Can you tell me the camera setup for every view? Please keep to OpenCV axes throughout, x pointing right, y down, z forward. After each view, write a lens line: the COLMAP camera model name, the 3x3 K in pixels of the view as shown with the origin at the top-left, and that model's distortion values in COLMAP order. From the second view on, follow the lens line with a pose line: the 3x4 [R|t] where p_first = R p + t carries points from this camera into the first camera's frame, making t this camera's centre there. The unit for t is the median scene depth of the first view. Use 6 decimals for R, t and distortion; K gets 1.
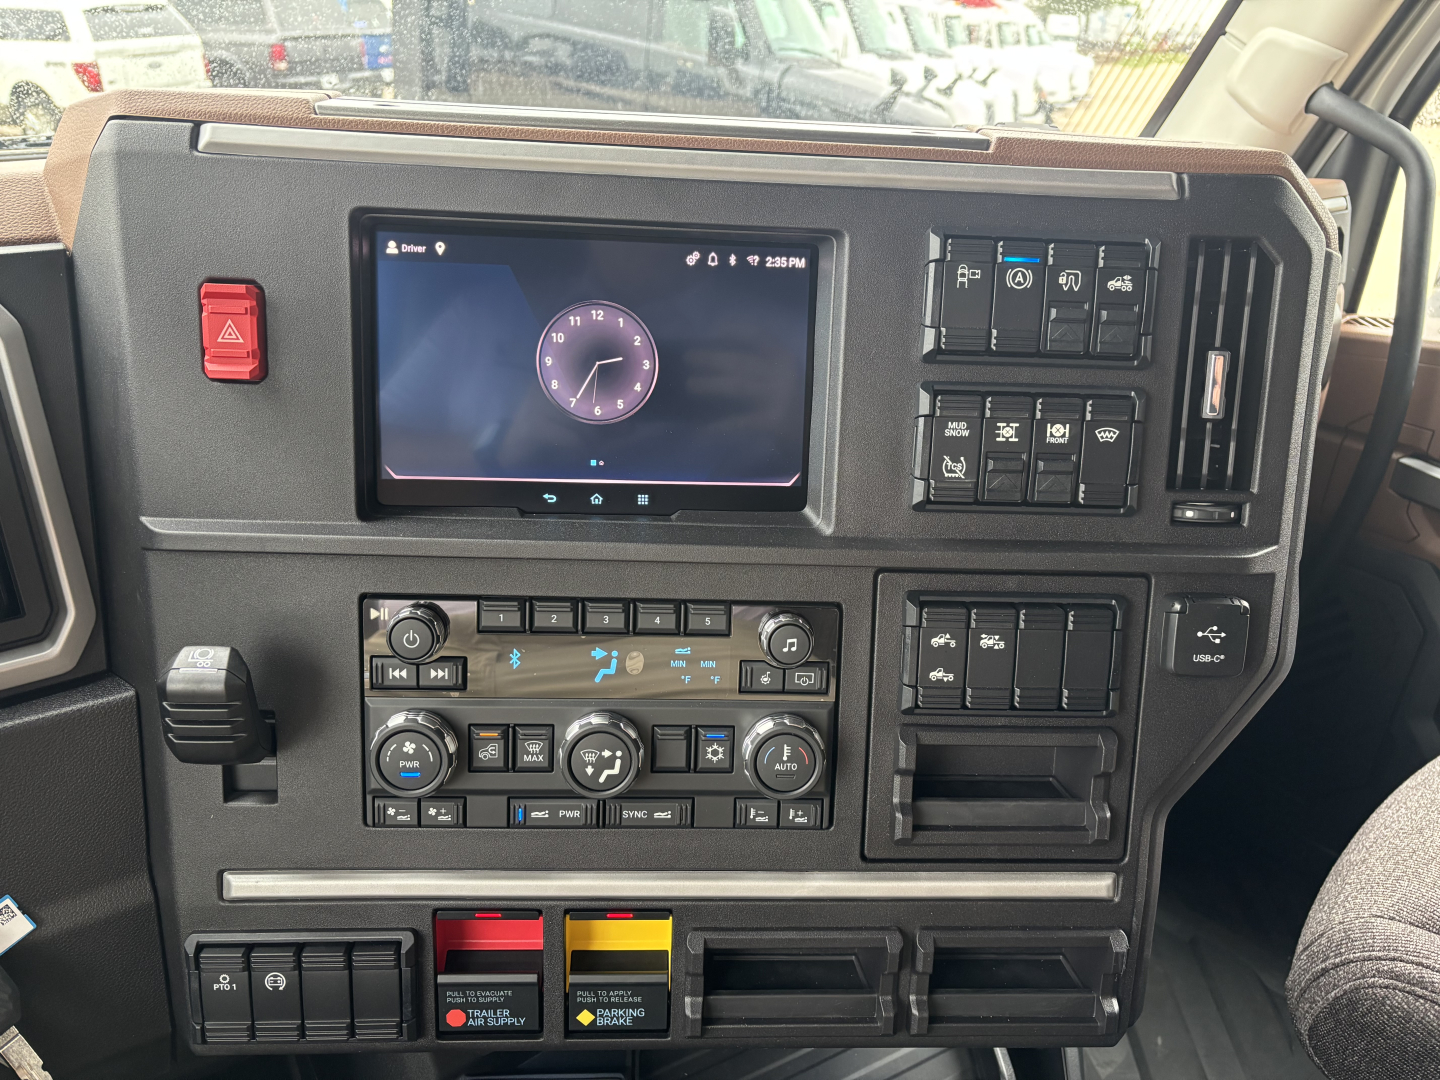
lens RADIAL K [[1093.9, 0, 725.2], [0, 1093.9, 542.7], [0, 0, 1]] dist [0.030724, -0.007764]
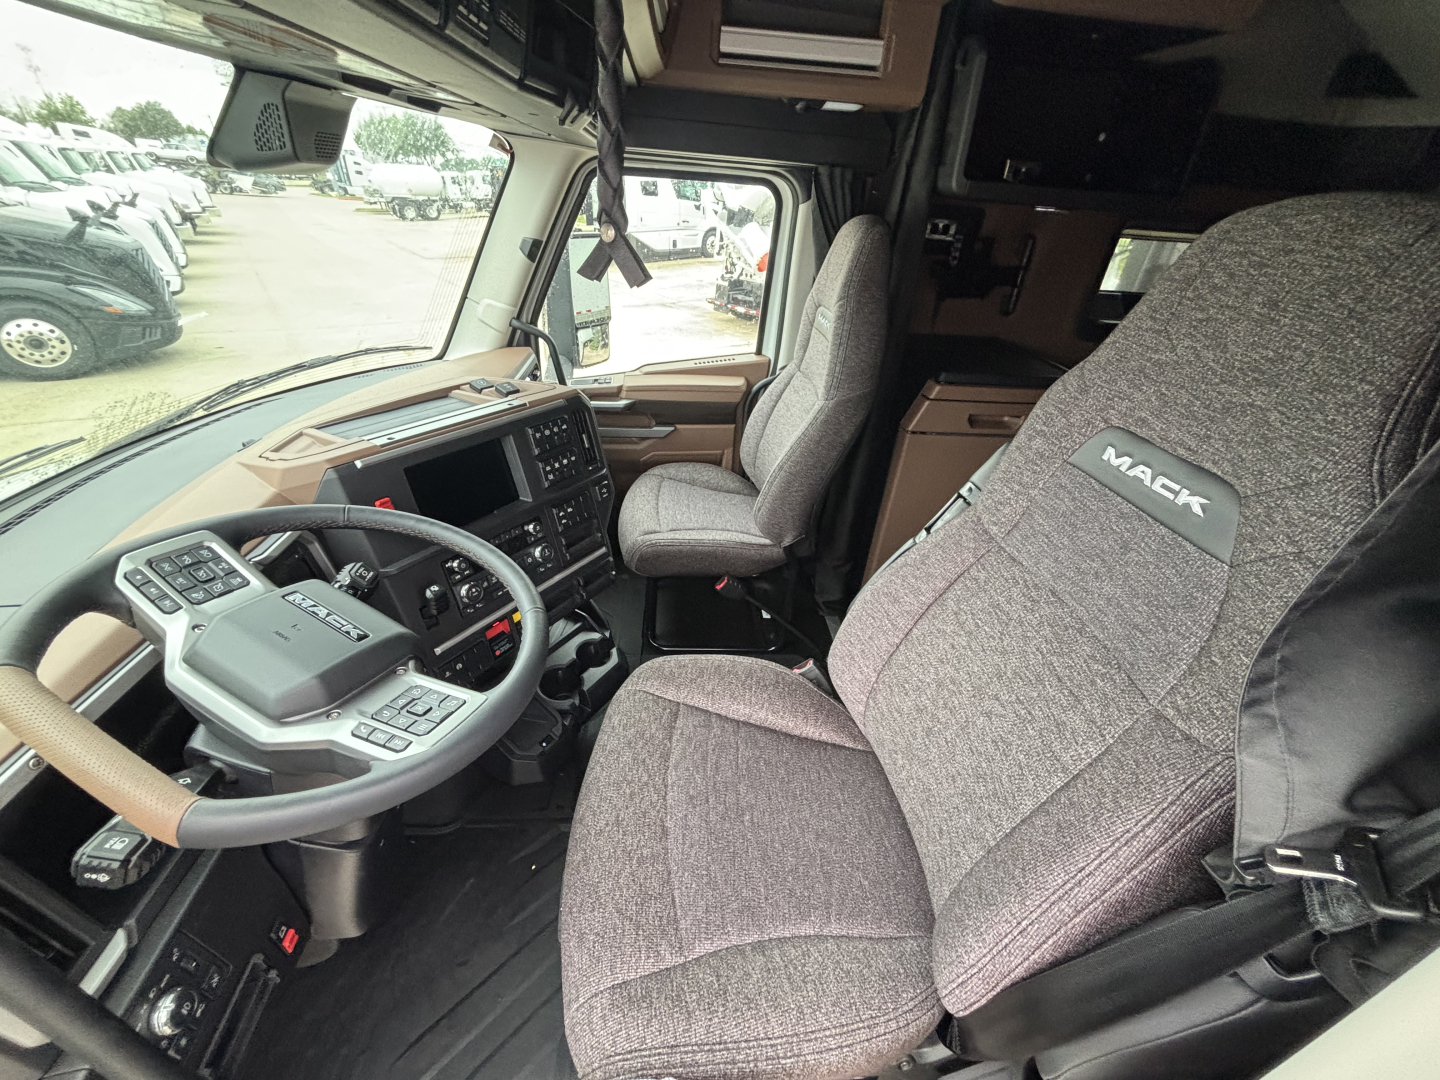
lens RADIAL K [[578.6, 0, 717.4], [0, 578.6, 536.0], [0, 0, 1]] dist [-0.000431, -0.000597]
pose [[0.578066, -0.421326, 0.698802, -1.143404], [0.315126, 0.905215, 0.285098, -0.306890], [-0.752685, 0.055405, 0.656045, -1.036581]]
